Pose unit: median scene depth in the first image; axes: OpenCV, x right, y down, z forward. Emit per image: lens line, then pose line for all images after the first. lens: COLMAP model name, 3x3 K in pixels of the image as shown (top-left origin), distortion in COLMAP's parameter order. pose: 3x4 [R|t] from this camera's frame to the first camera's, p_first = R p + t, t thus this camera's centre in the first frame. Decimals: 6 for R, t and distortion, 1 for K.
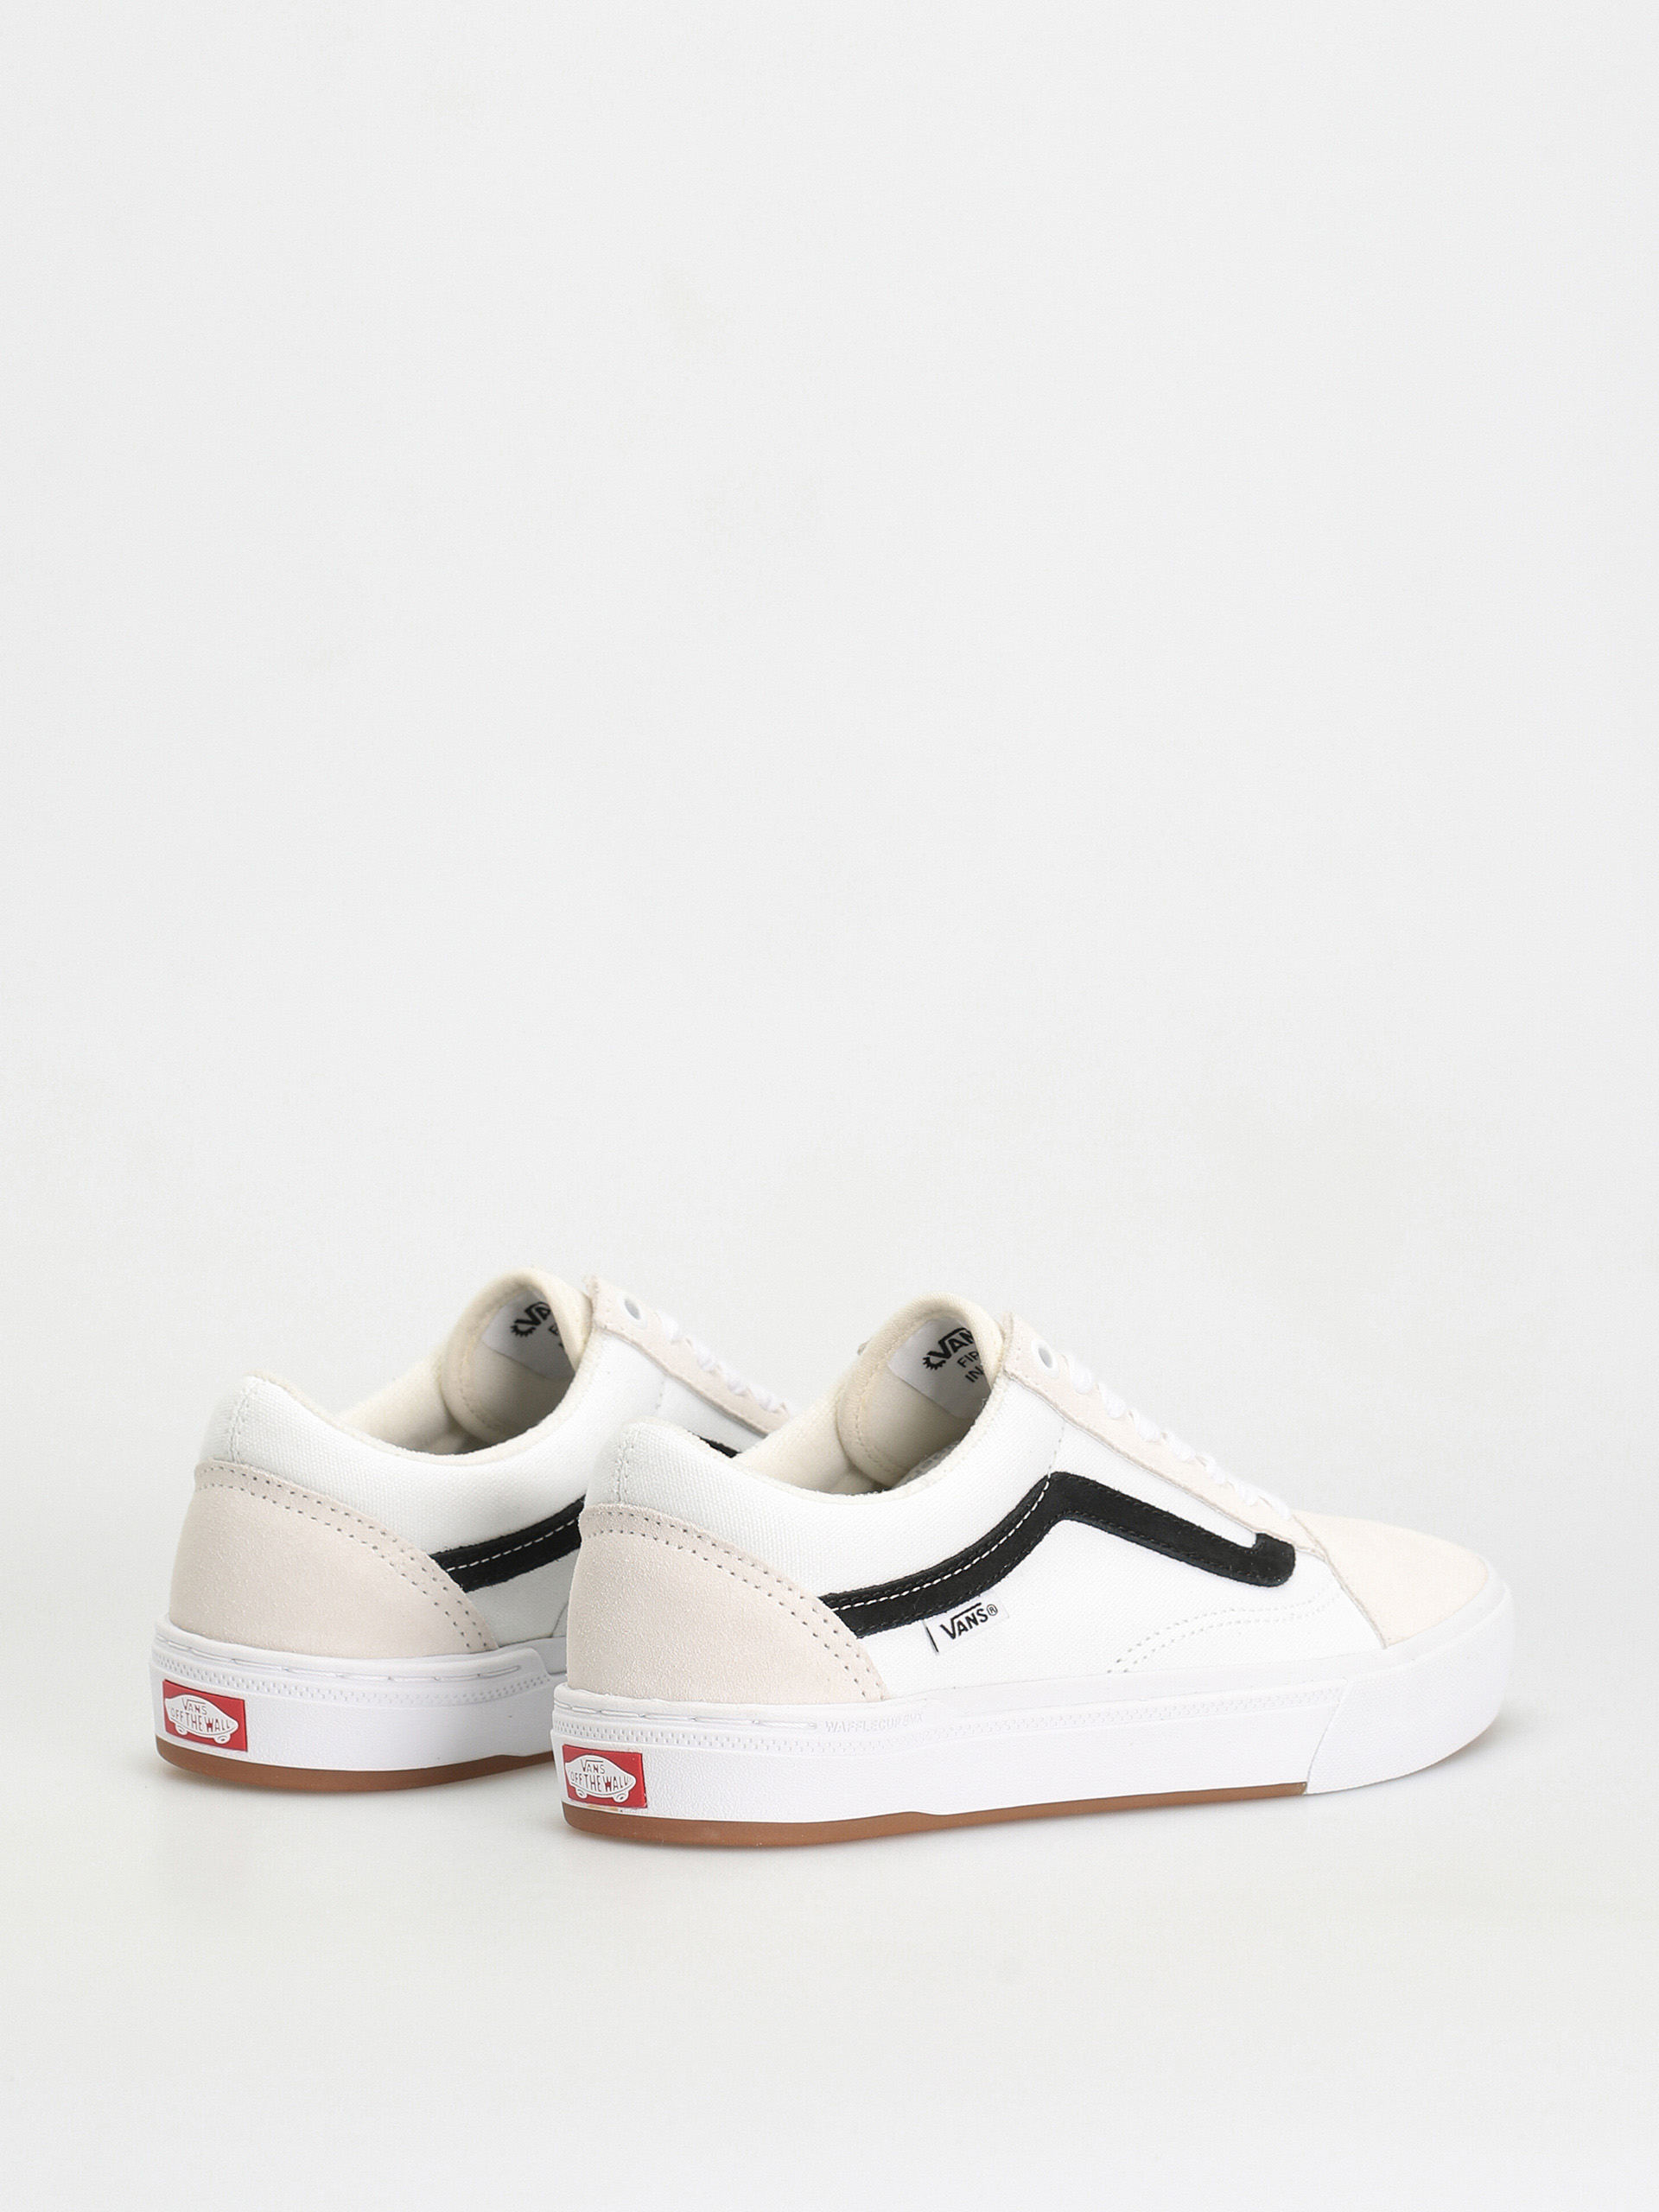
lens RADIAL K [[7770.1, 0, 829.5], [0, 7770.1, 1106.0], [0, 0, 1]] dist [0.043604, -1.114944]
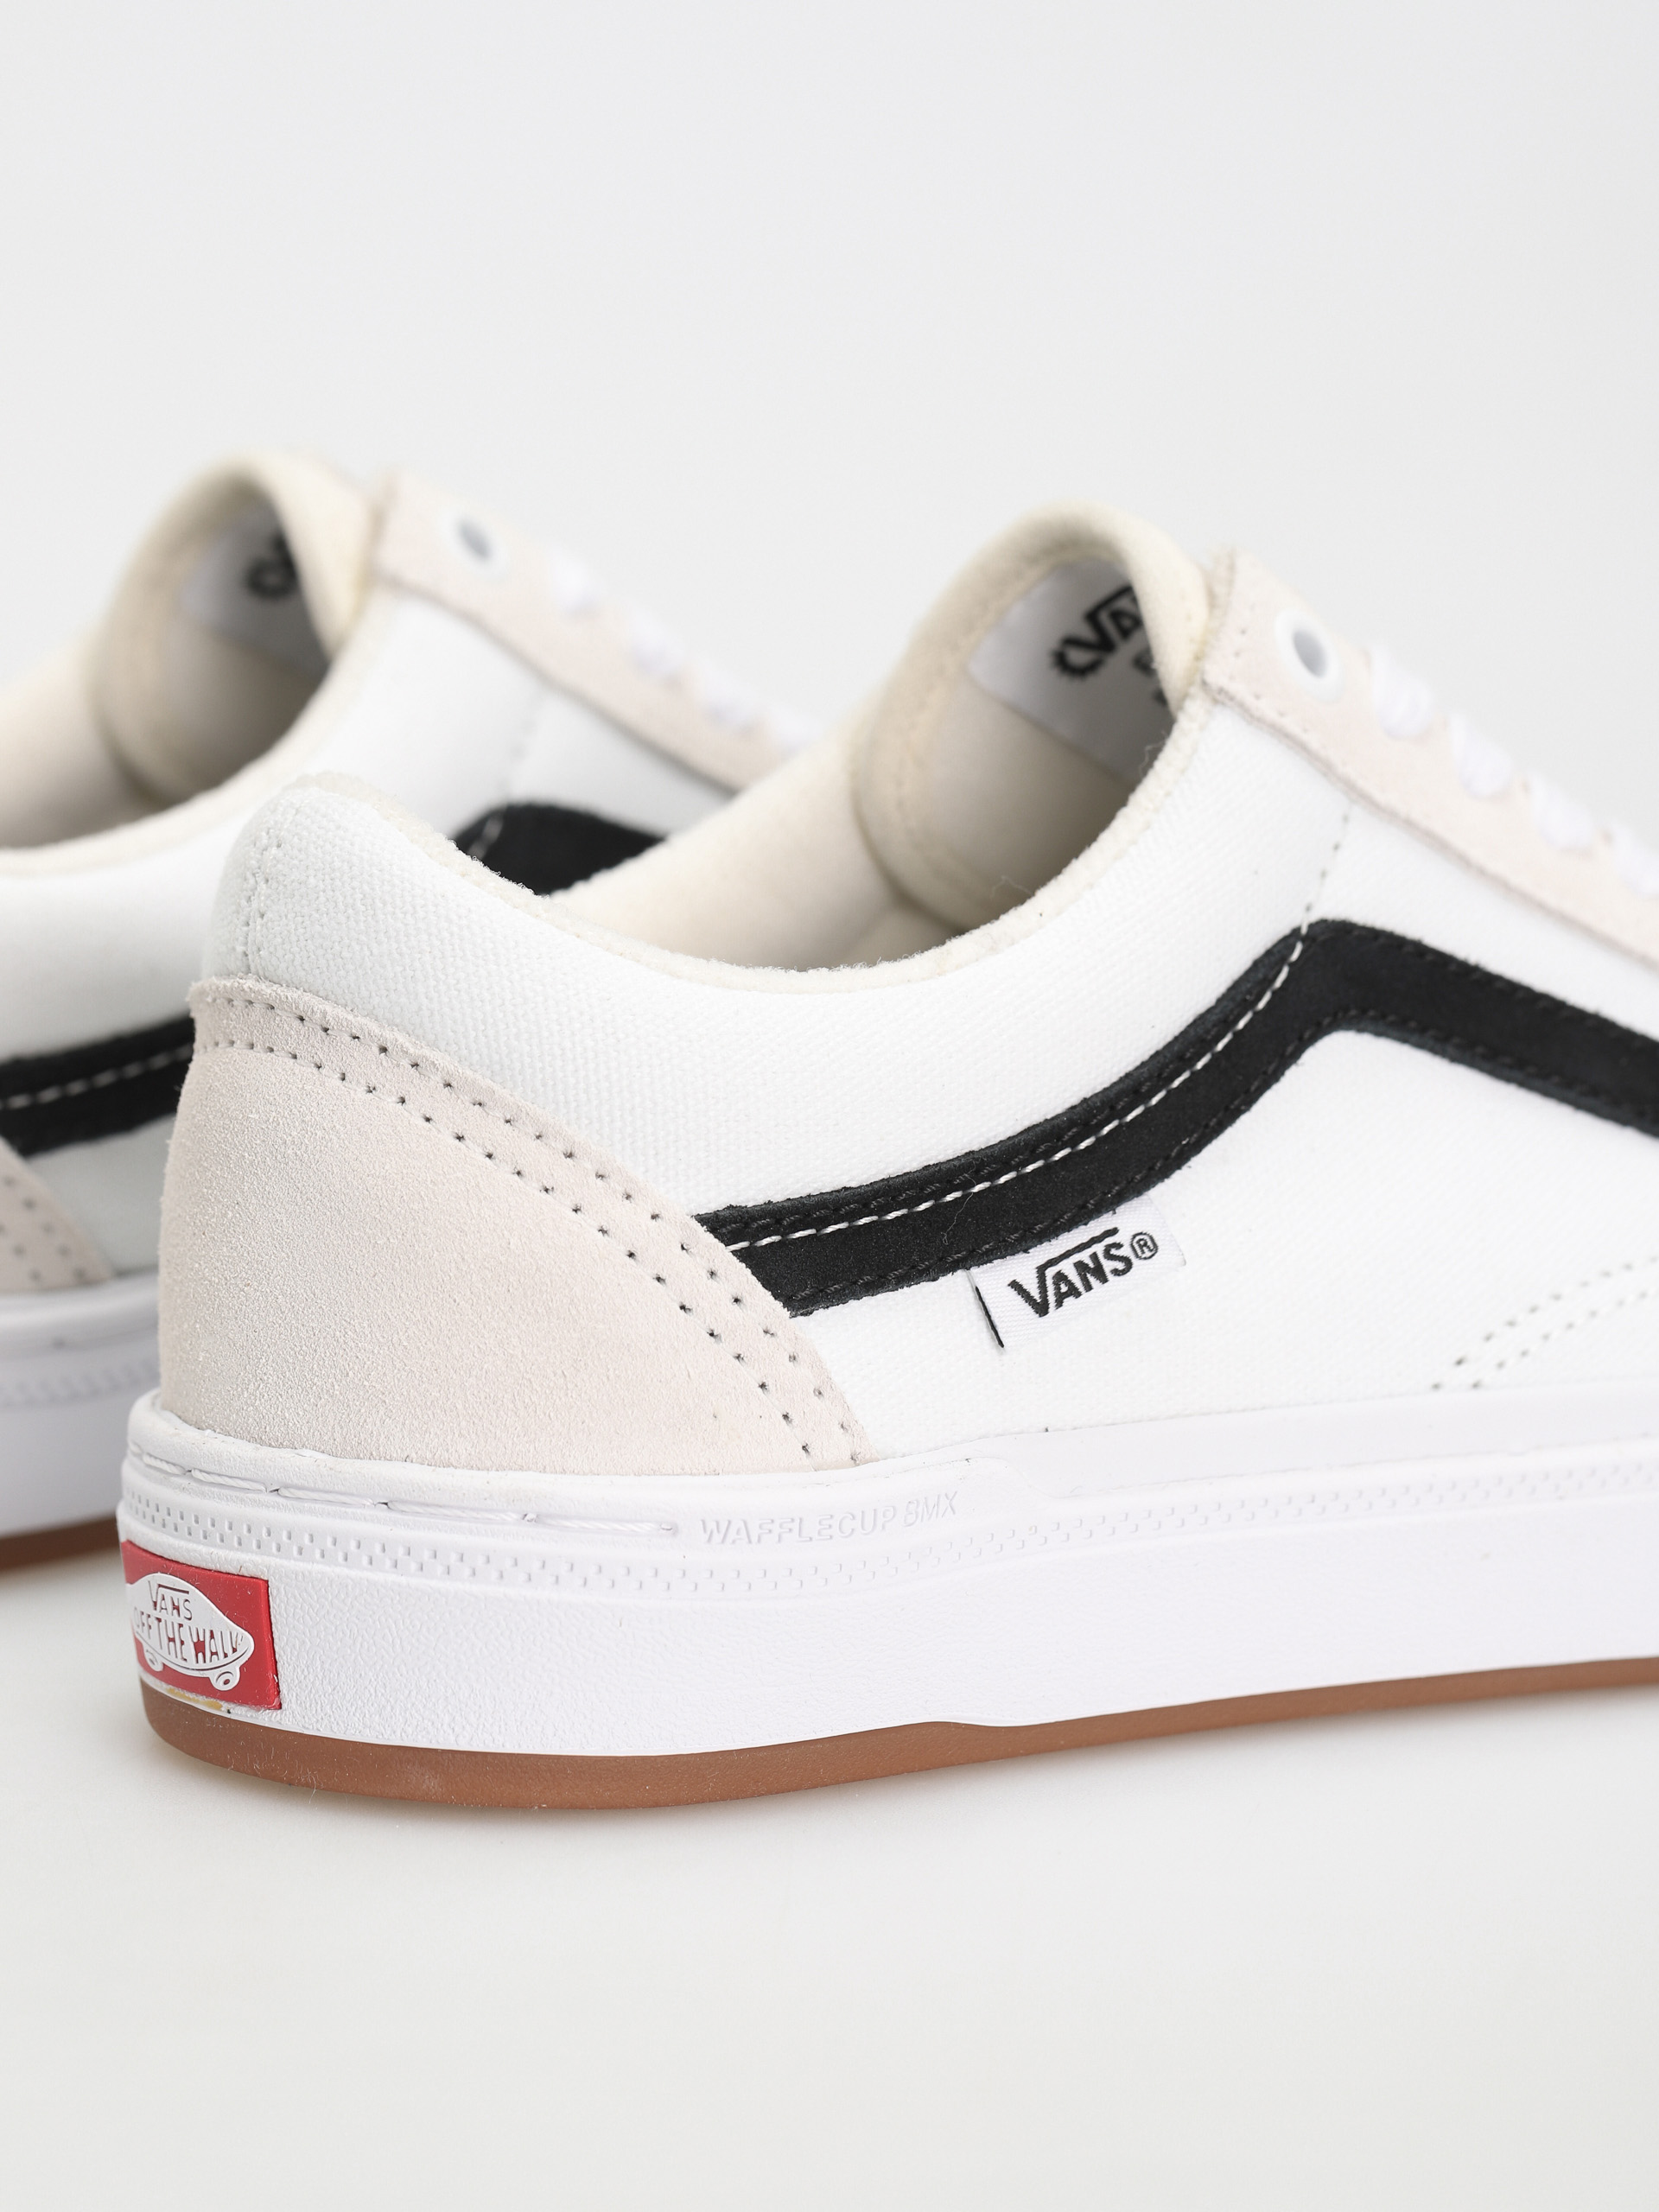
lens RADIAL K [[7770.1, 0, 829.5], [0, 7770.1, 1106.0], [0, 0, 1]] dist [0.043604, -1.114944]
pose [[0.994024, 0.021838, -0.106954, 0.048811], [-0.012967, 0.996469, 0.082952, 0.022422], [0.108388, -0.081070, 0.990798, 0.579113]]
